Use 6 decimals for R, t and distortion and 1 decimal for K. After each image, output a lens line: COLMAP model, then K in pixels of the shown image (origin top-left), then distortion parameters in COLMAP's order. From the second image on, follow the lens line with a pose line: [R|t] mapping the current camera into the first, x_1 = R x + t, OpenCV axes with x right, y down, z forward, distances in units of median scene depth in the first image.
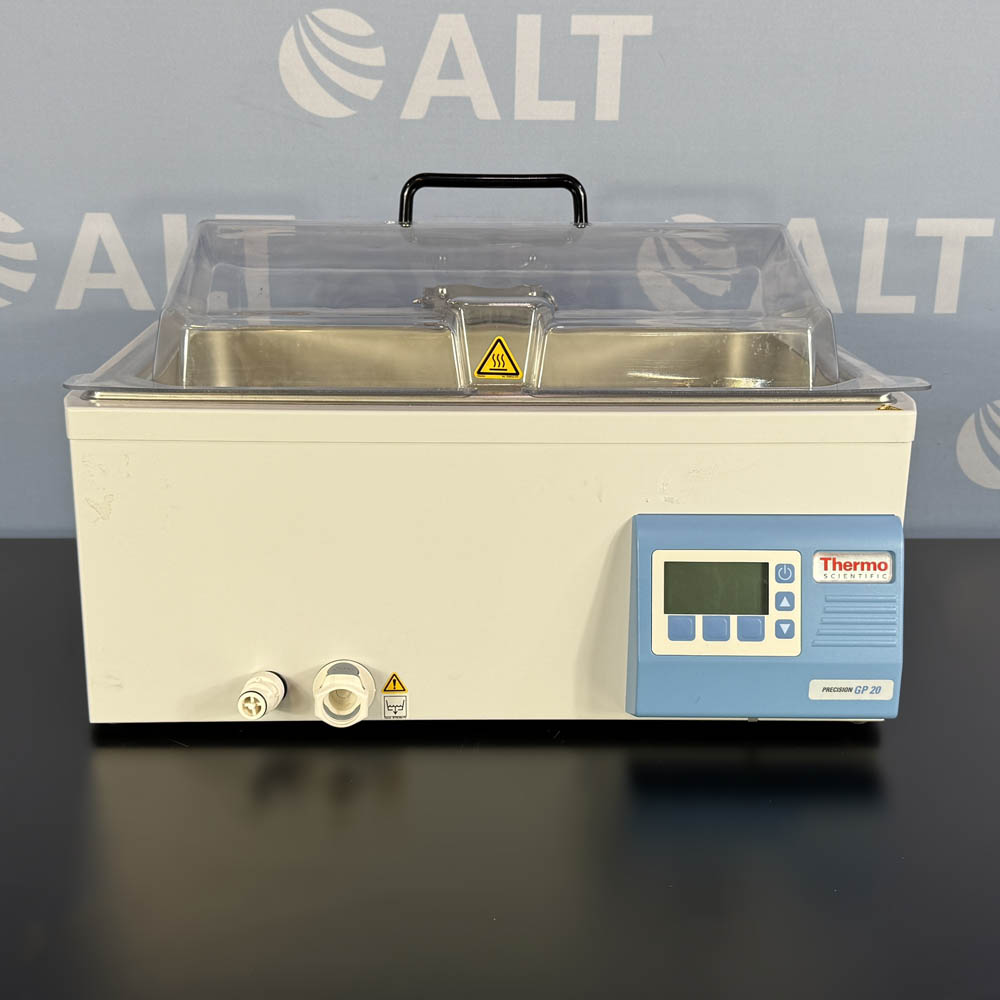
lens RADIAL K [[1412.2, 0, 490.6], [0, 1412.2, 496.9], [0, 0, 1]] dist [-0.002996, 0.000000]
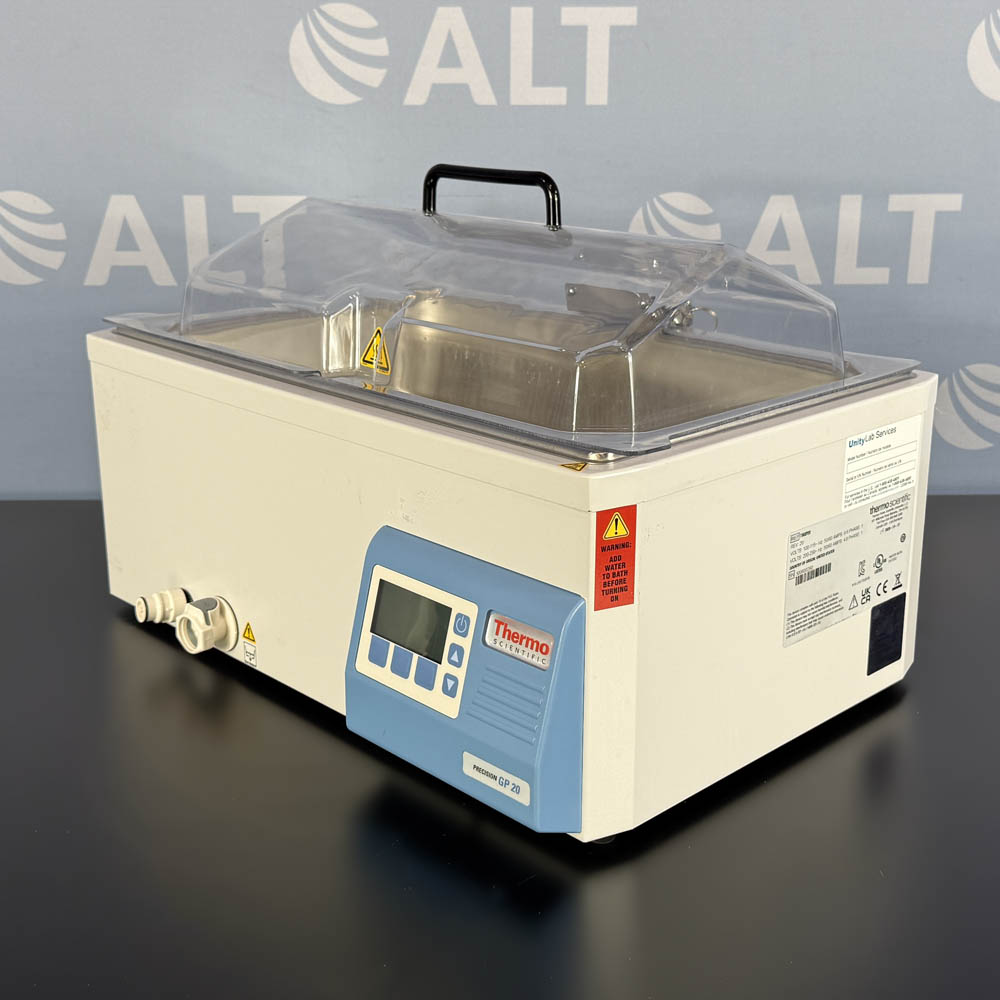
lens RADIAL K [[1412.2, 0, 503.7], [0, 1412.2, 494.8], [0, 0, 1]] dist [-0.002996, 0.000000]
pose [[0.698171, 0.211984, -0.683827, 0.774553], [-0.208174, 0.973998, 0.089394, -0.105332], [0.684997, 0.079943, 0.724147, 0.344293]]
